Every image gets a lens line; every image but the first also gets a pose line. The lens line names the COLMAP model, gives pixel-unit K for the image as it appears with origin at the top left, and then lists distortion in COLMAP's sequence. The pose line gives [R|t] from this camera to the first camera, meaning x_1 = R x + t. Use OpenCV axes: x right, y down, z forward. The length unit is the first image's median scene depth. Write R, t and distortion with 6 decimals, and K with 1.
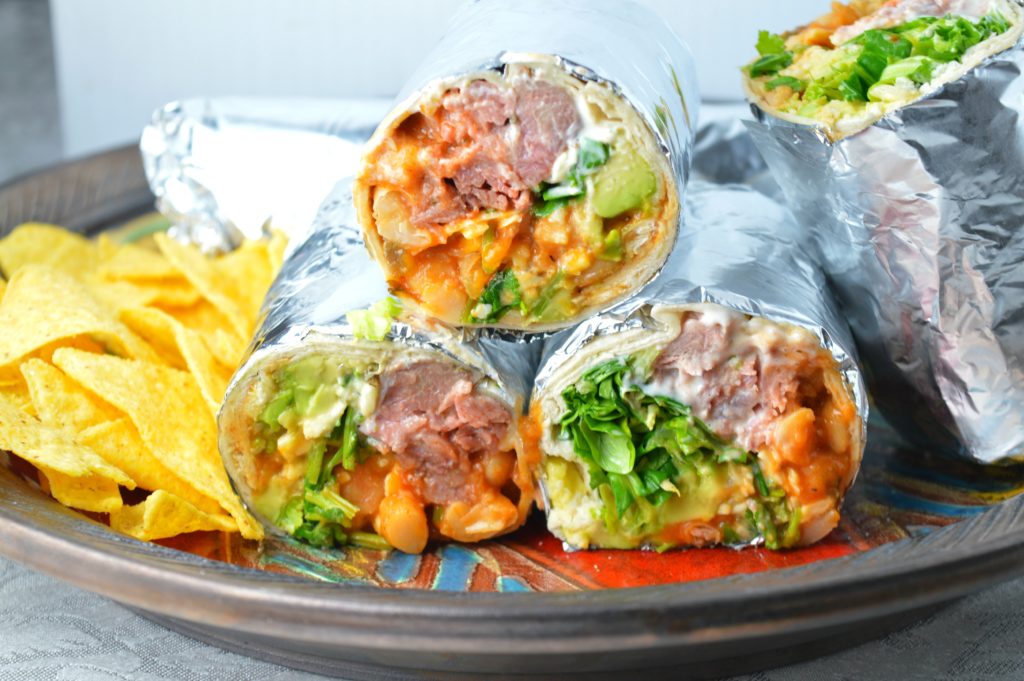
lens RADIAL K [[2258.8, 0, 512.0], [0, 2258.8, 340.5], [0, 0, 1]] dist [0.023307, 0.409418]
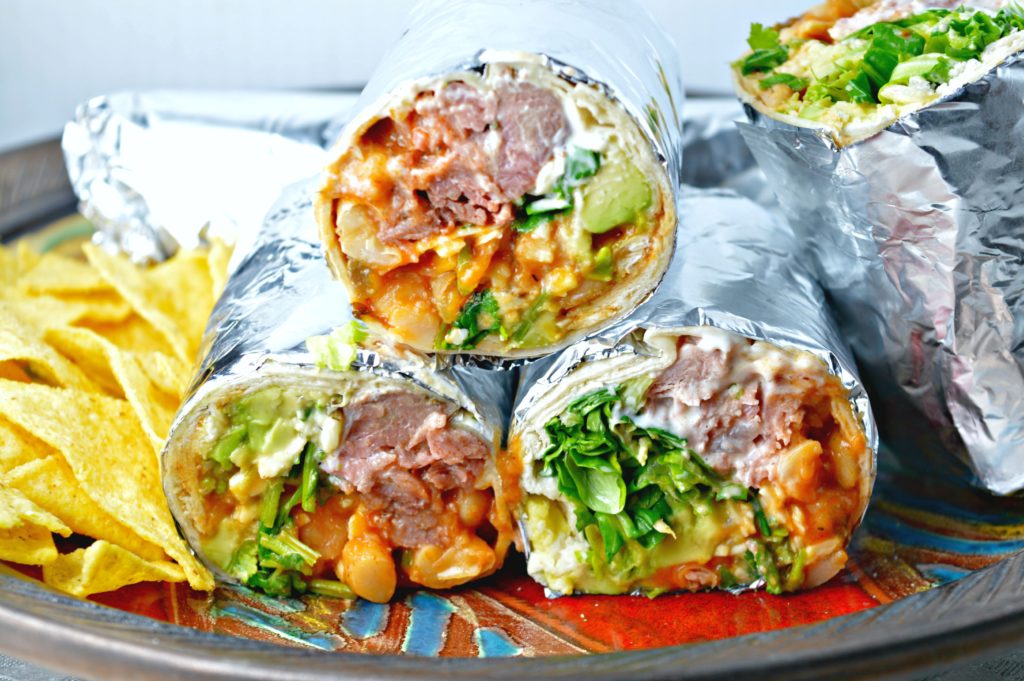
lens RADIAL K [[2258.8, 0, 512.0], [0, 2258.8, 340.5], [0, 0, 1]] dist [0.023307, 0.409418]
pose [[0.998762, -0.006168, 0.049359, -0.035507], [0.005436, 0.999873, 0.014964, -0.024458], [-0.049445, -0.014678, 0.998669, 0.095670]]
